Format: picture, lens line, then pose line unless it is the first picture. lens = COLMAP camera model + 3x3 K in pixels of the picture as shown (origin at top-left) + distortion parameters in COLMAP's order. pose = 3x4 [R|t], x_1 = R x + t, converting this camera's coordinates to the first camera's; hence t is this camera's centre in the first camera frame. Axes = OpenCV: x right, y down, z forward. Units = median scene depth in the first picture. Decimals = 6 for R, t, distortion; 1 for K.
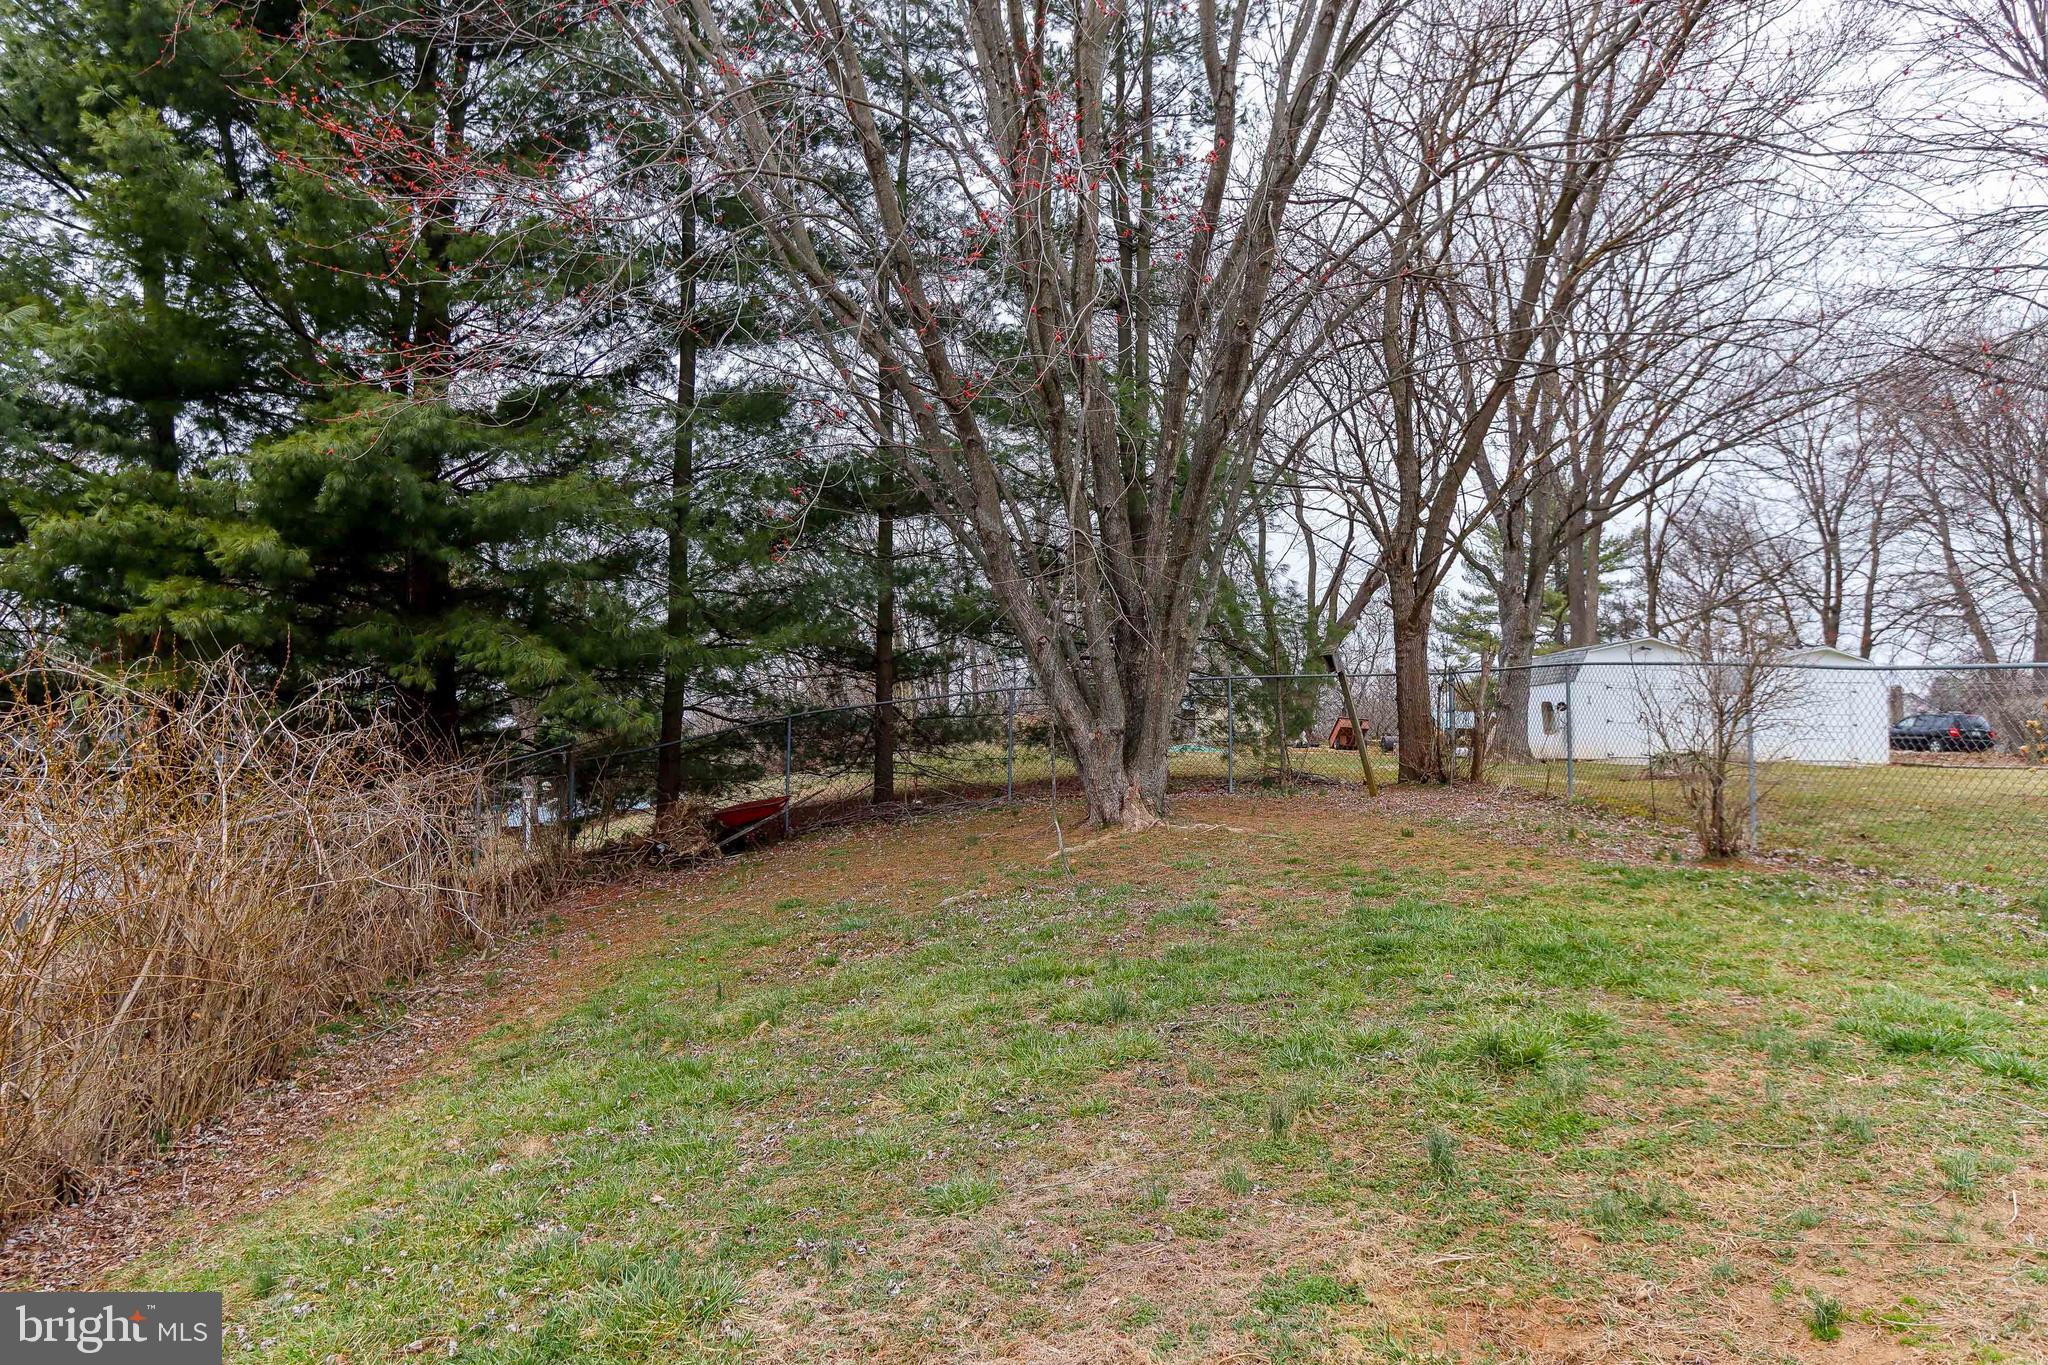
lens RADIAL K [[1273.8, 0, 1024.0], [0, 1273.8, 682.5], [0, 0, 1]] dist [-0.006713, -0.001353]
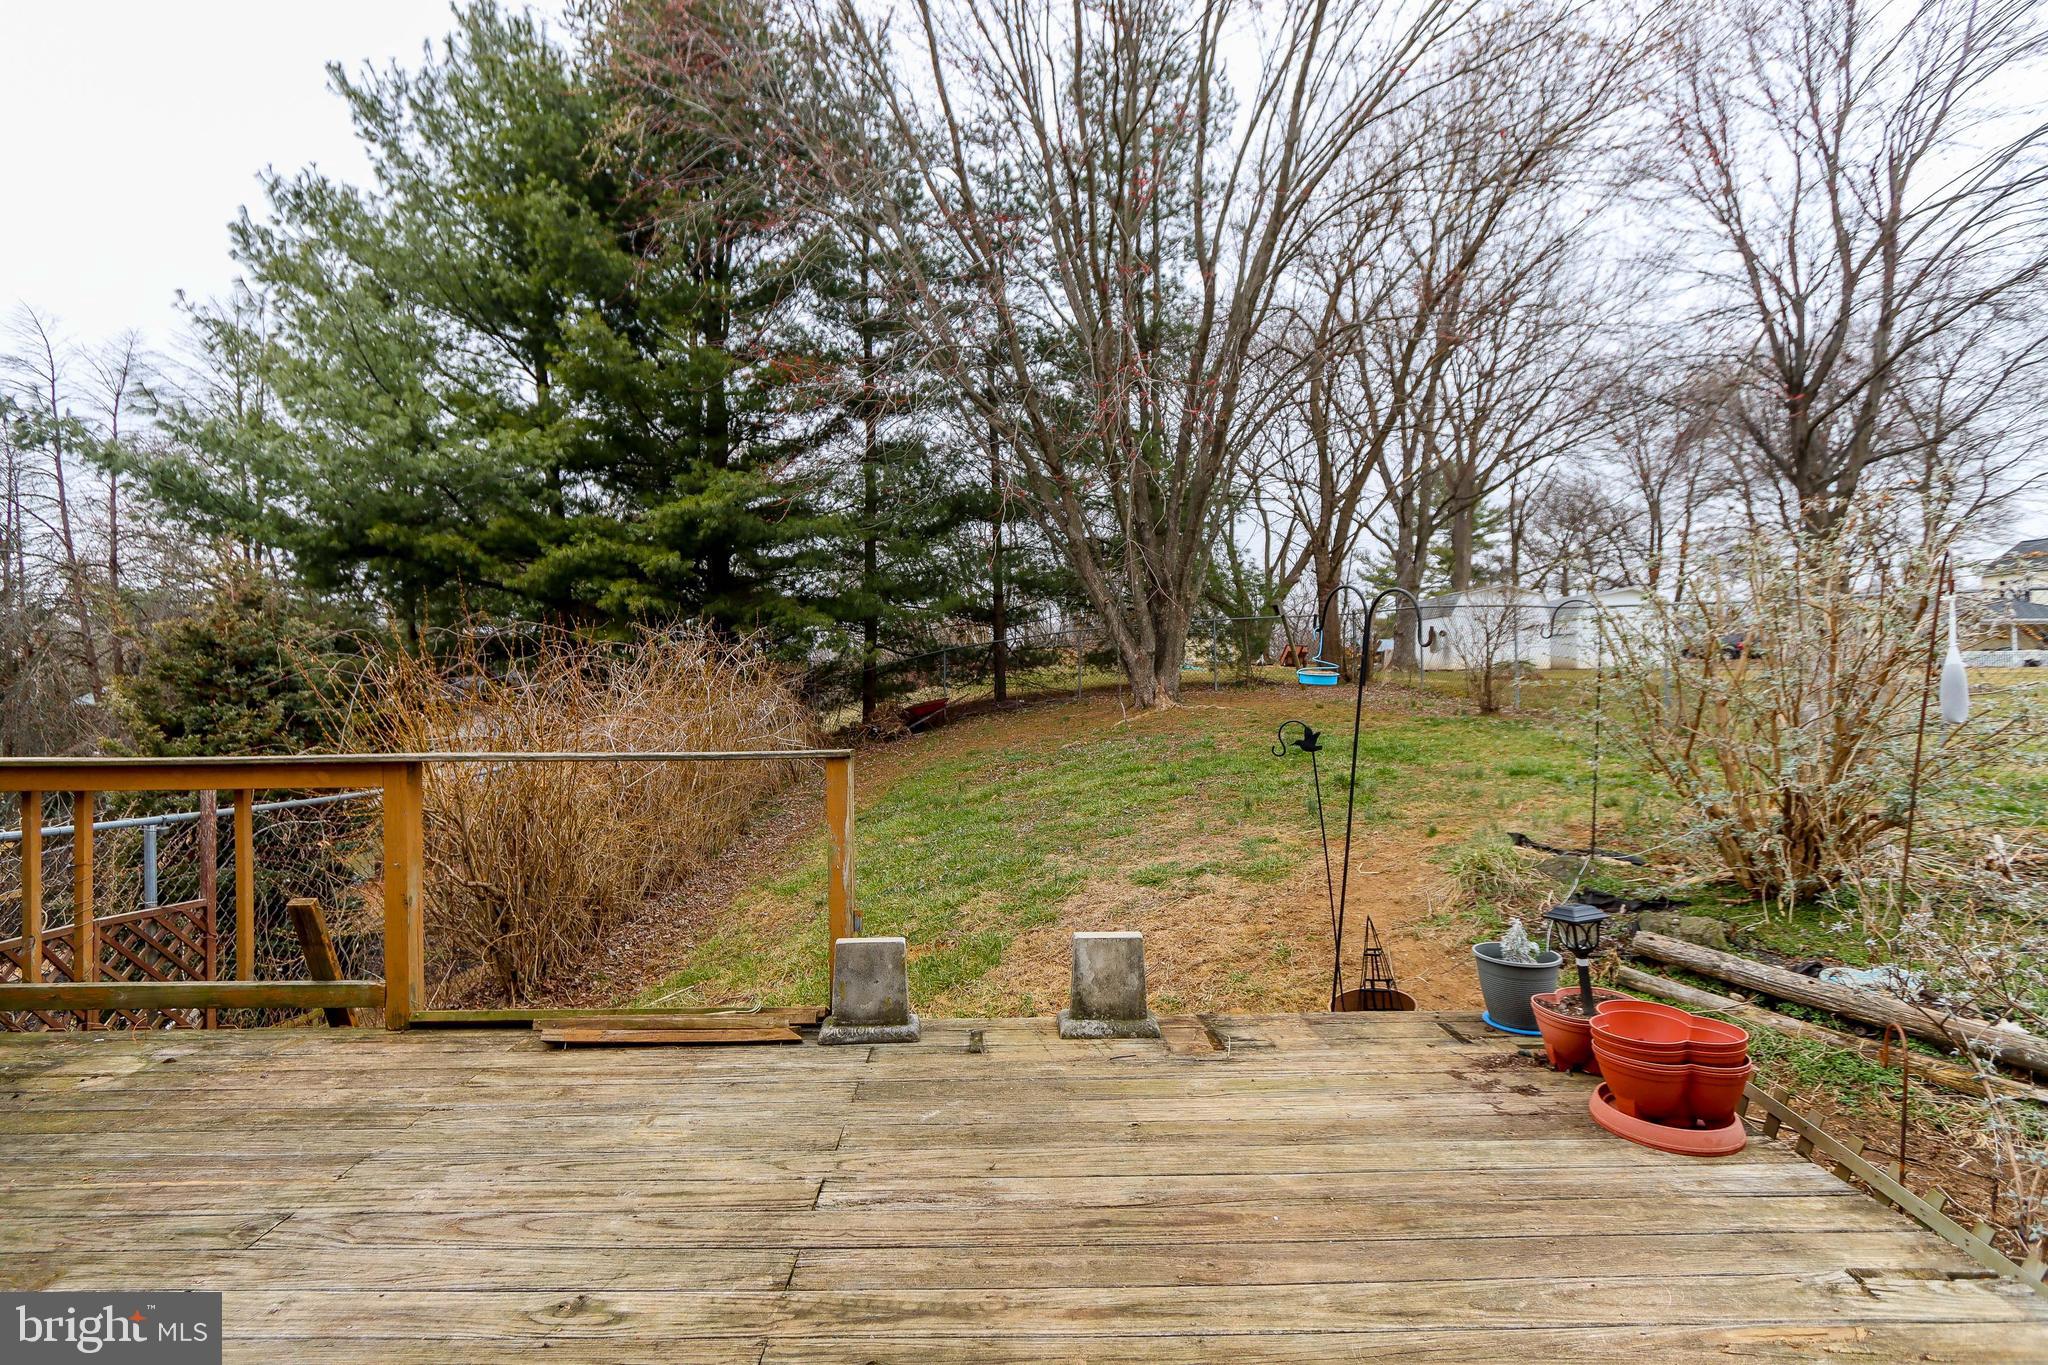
lens RADIAL K [[943.5, 0, 1024.0], [0, 943.5, 682.5], [0, 0, 1]] dist [-0.000046, -0.000076]
pose [[0.999210, -0.022090, -0.033026, -0.035567], [0.024022, 0.997951, 0.059299, -0.001145], [0.031648, -0.060046, 0.997694, -0.174434]]
